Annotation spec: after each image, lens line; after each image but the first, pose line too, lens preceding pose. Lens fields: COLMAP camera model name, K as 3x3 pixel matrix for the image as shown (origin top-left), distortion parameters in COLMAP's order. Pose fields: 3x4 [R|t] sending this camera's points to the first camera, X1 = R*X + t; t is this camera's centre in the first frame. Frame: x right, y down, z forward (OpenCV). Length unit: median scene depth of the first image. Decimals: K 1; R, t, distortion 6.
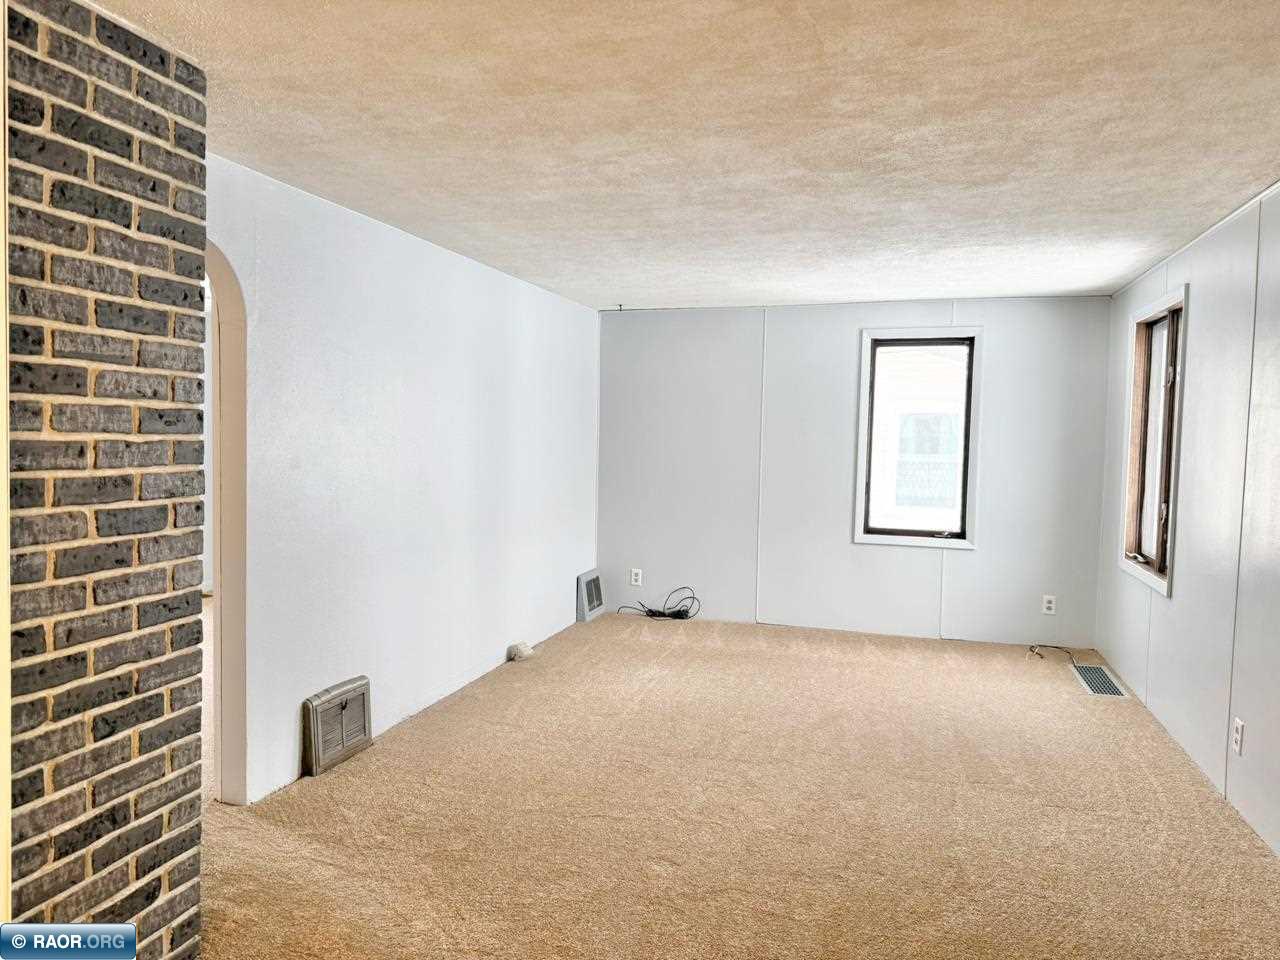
lens RADIAL K [[900.8, 0, 626.9], [0, 900.8, 482.3], [0, 0, 1]] dist [0.045217, -0.057073]
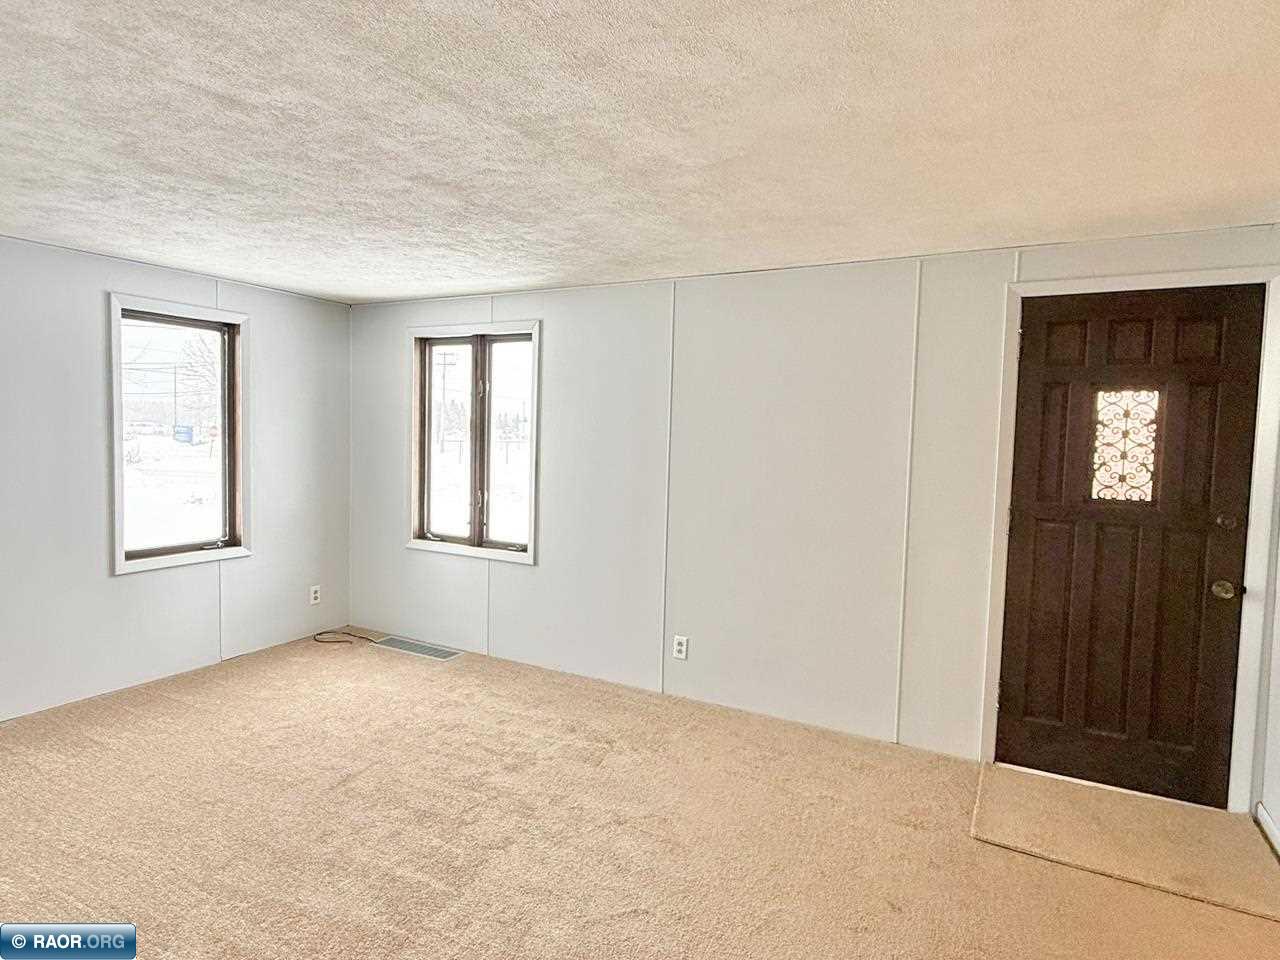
lens RADIAL K [[729.7, 0, 634.6], [0, 729.7, 482.5], [0, 0, 1]] dist [0.004212, 0.001624]
pose [[0.190693, -0.080391, 0.978352, -0.273474], [0.029926, 0.996654, 0.076062, -0.046310], [-0.981193, 0.014774, 0.192461, 0.473233]]
